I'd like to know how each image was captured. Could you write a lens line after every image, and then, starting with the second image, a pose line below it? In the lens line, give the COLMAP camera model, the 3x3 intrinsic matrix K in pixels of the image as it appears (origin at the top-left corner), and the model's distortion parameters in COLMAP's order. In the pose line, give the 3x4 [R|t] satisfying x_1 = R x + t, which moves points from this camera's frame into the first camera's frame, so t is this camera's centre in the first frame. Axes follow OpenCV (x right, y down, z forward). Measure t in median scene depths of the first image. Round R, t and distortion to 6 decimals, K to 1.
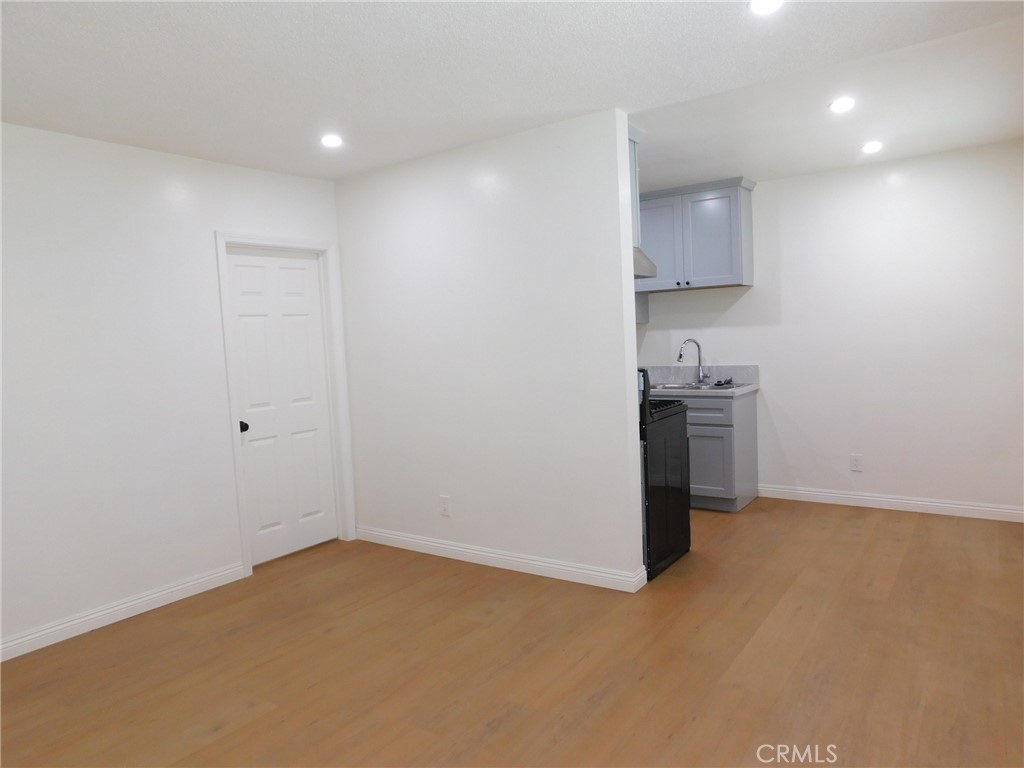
lens RADIAL K [[690.4, 0, 518.3], [0, 690.4, 384.2], [0, 0, 1]] dist [-0.036198, 0.012279]
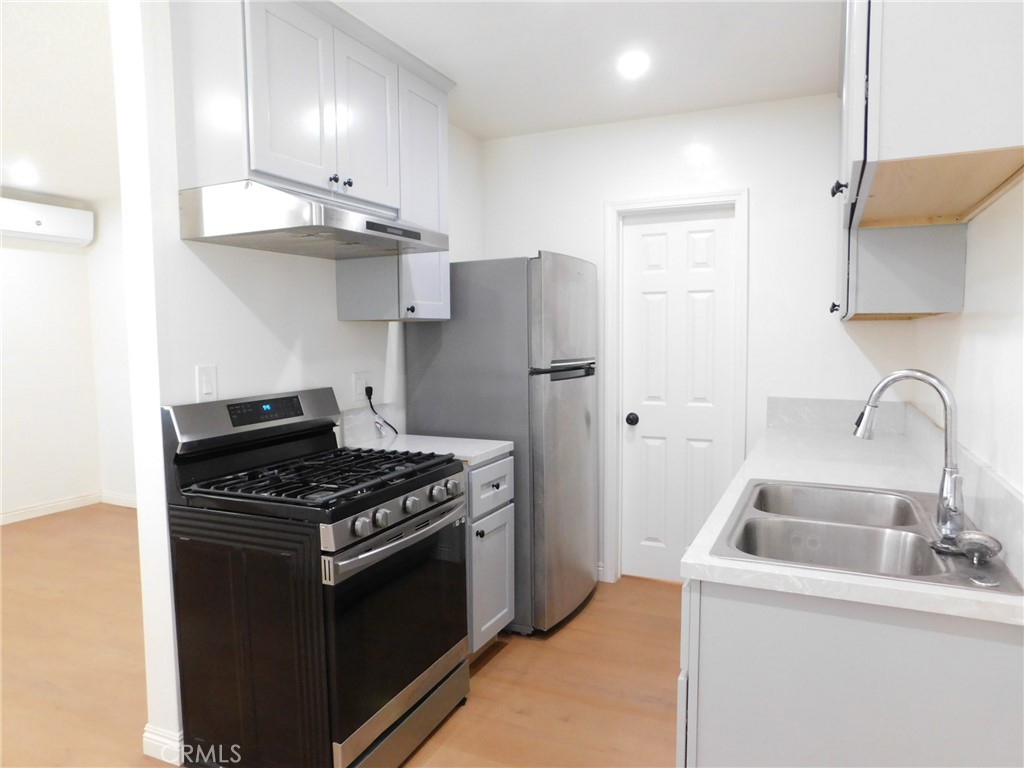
lens RADIAL K [[690.4, 0, 514.4], [0, 690.4, 386.1], [0, 0, 1]] dist [-0.036198, 0.012279]
pose [[0.193606, 0.124855, -0.973102, 0.641975], [-0.079545, 0.990601, 0.111274, -0.100179], [0.977849, 0.055862, 0.201718, 0.997682]]
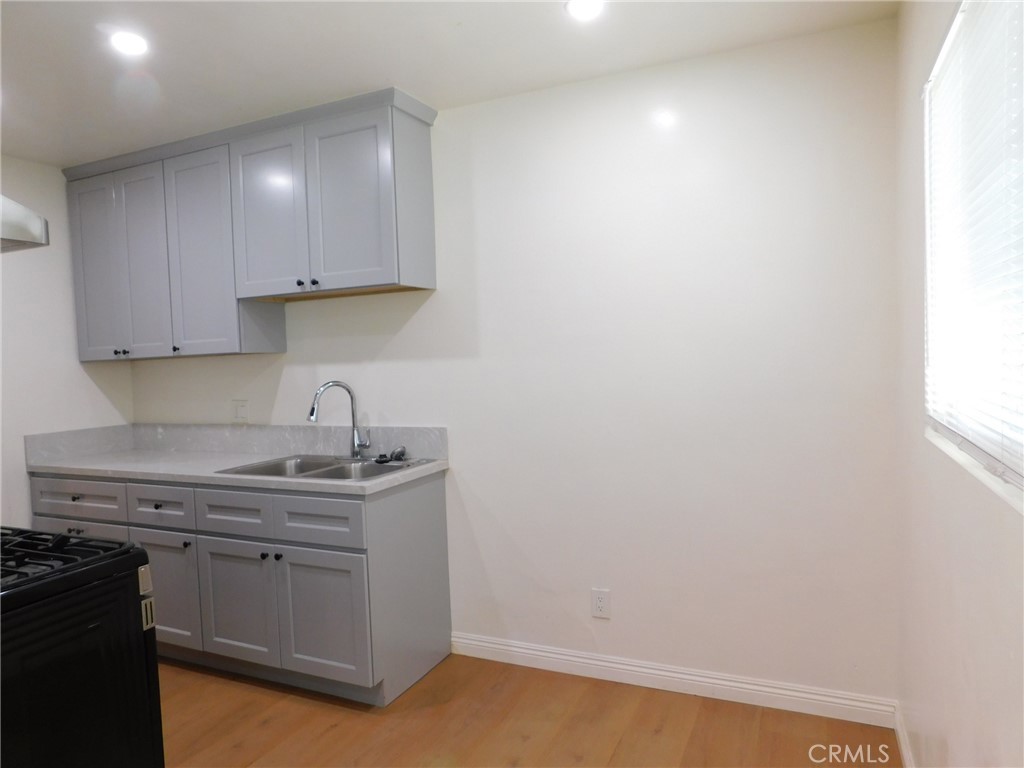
lens RADIAL K [[690.4, 0, 505.4], [0, 690.4, 386.3], [0, 0, 1]] dist [-0.036198, 0.012279]
pose [[0.983020, 0.003461, 0.183468, 0.290472], [0.003176, 0.999352, -0.035867, -0.041078], [-0.183473, 0.035841, 0.982371, 0.419229]]
